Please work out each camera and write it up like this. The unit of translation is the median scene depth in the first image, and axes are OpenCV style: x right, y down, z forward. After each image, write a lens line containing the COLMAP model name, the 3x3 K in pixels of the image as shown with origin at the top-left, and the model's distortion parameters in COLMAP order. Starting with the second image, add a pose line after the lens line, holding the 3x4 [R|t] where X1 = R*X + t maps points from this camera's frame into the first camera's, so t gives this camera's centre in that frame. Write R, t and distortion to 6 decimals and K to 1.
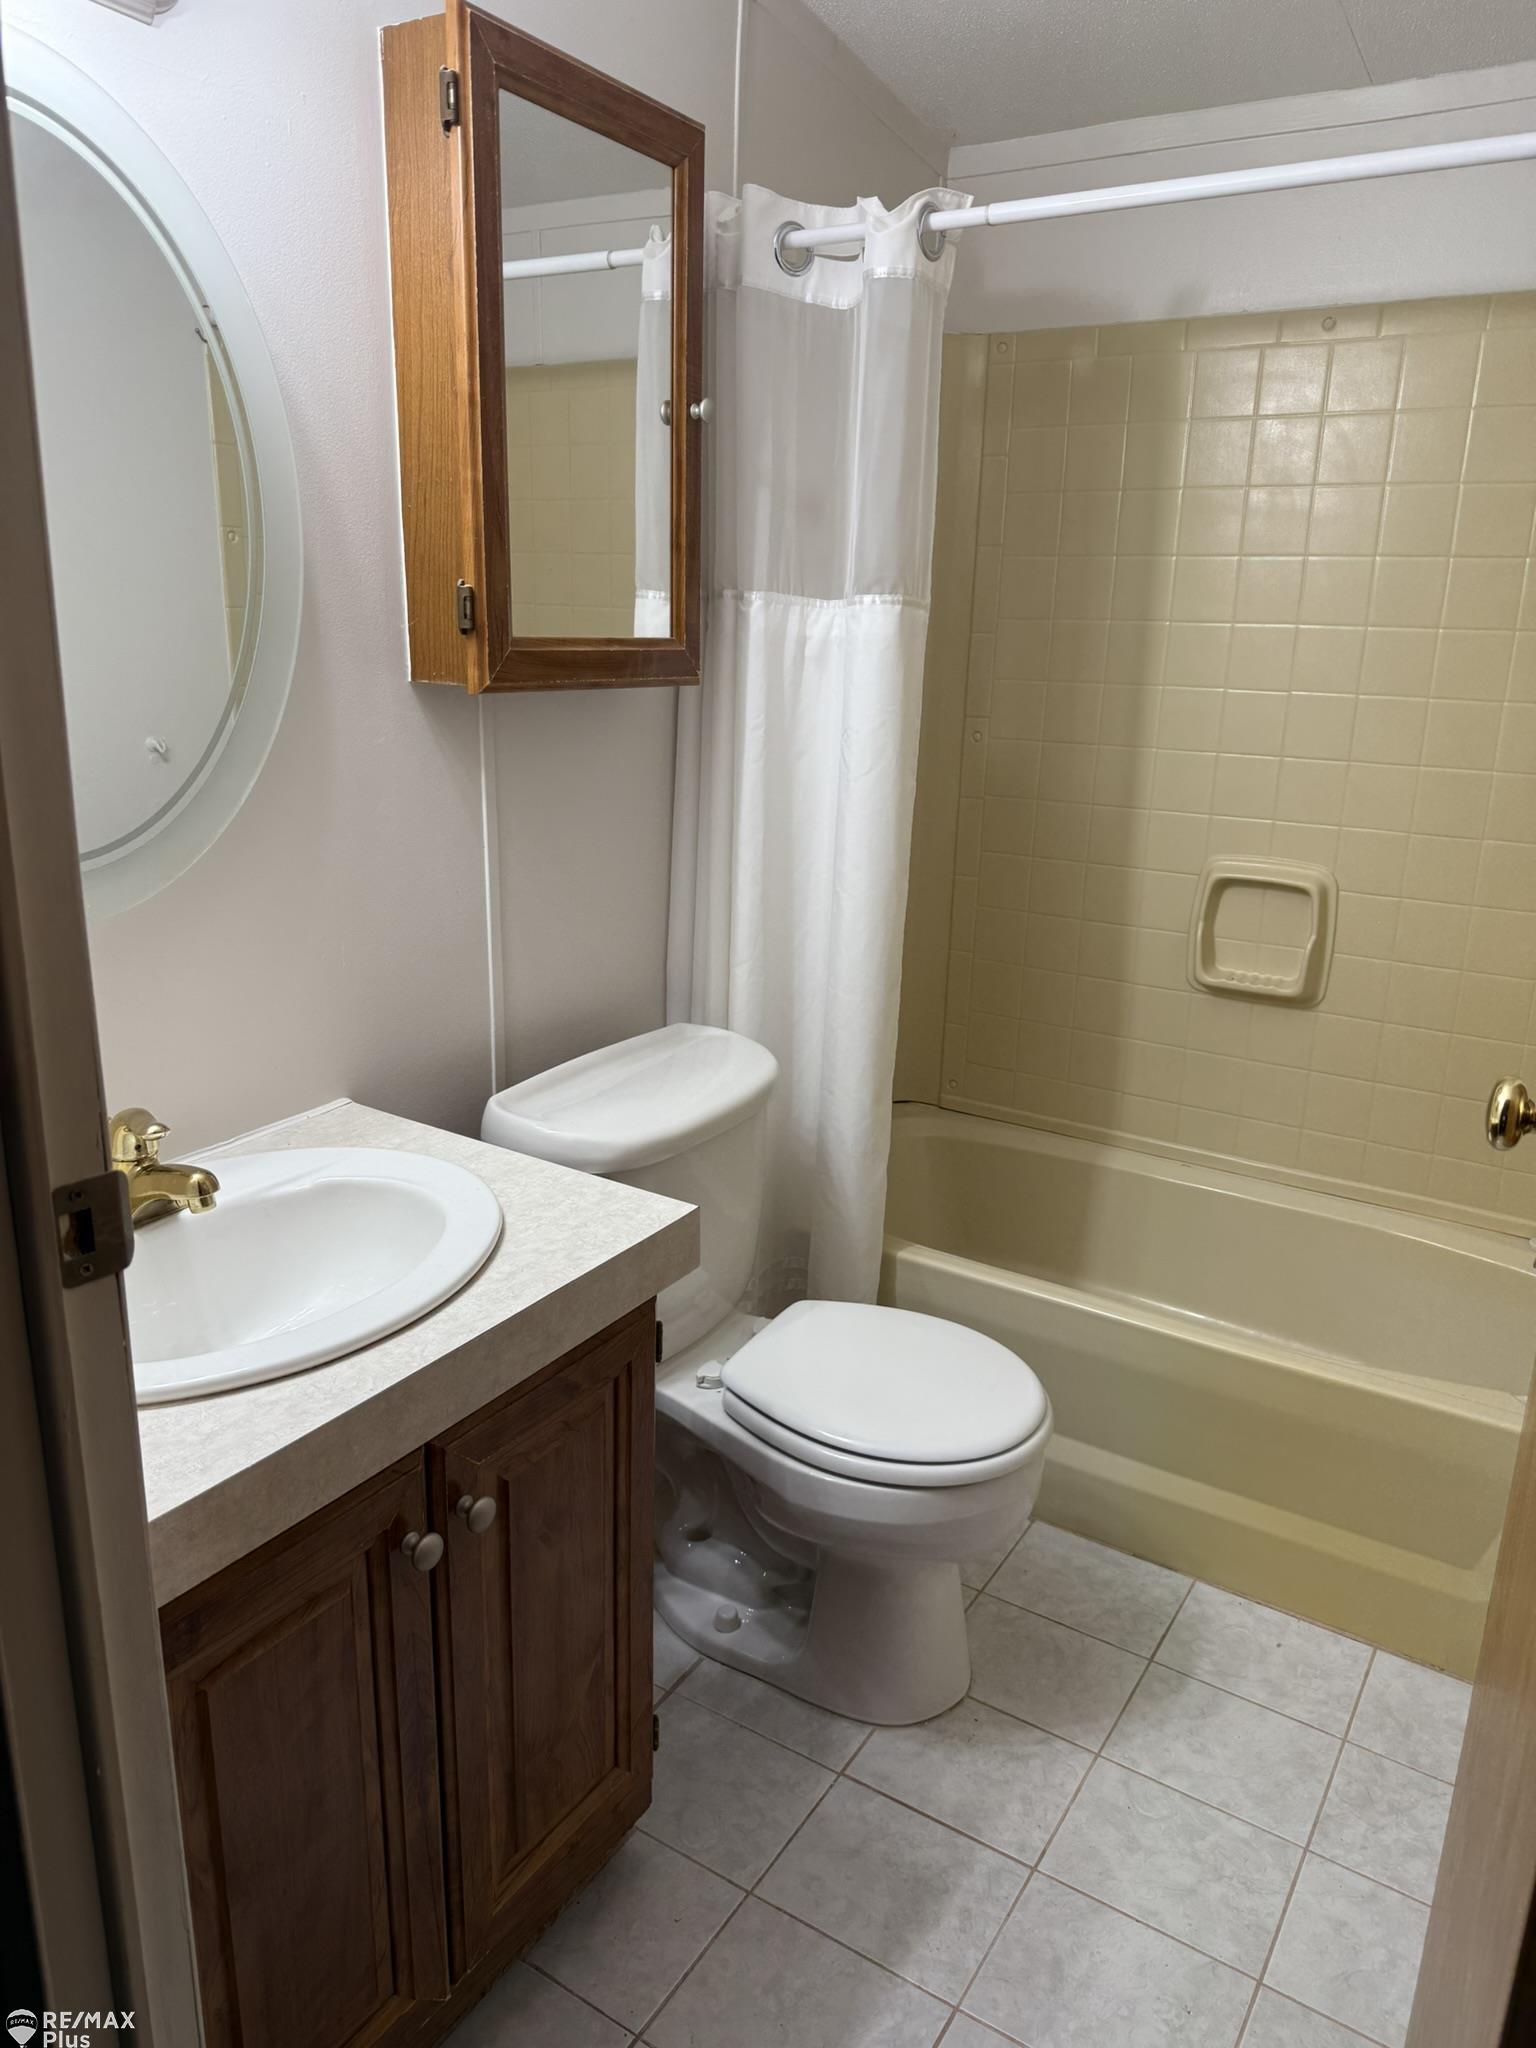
lens RADIAL K [[1448.1, 0, 769.9], [0, 1448.1, 1023.5], [0, 0, 1]] dist [0.056410, -0.043195]
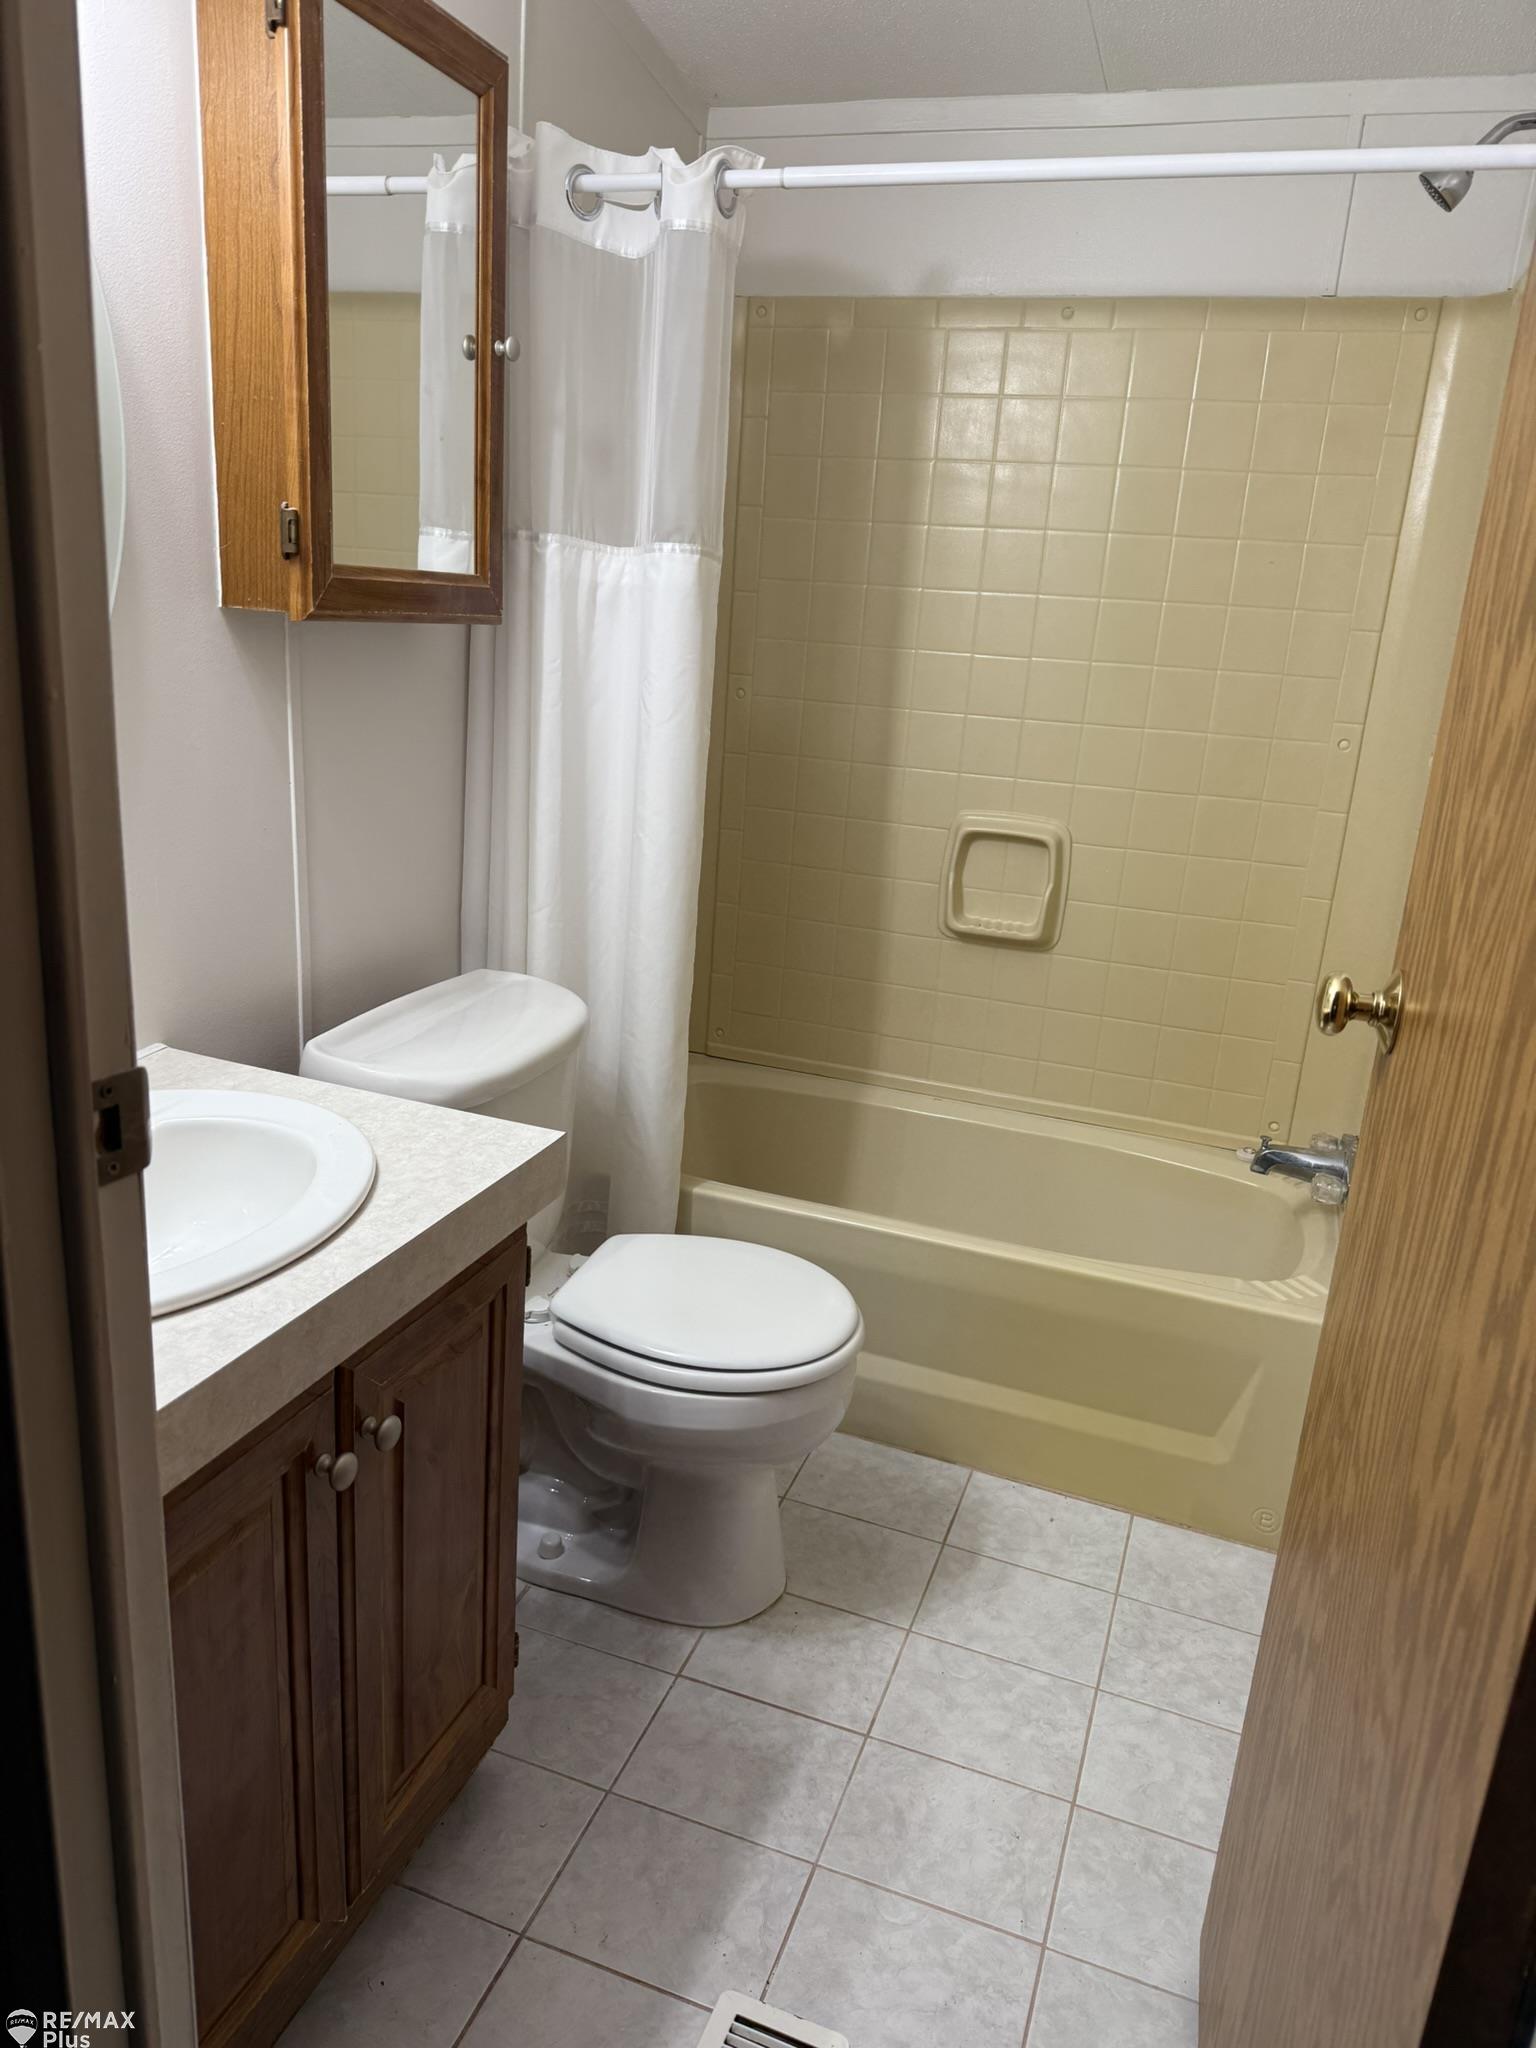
lens RADIAL K [[1441.4, 0, 757.9], [0, 1441.4, 1030.0], [0, 0, 1]] dist [0.042505, -0.028682]
pose [[0.978123, -0.023202, 0.206730, -0.096428], [0.017907, 0.999463, 0.027448, 0.022330], [-0.207256, -0.023146, 0.978013, -0.016605]]
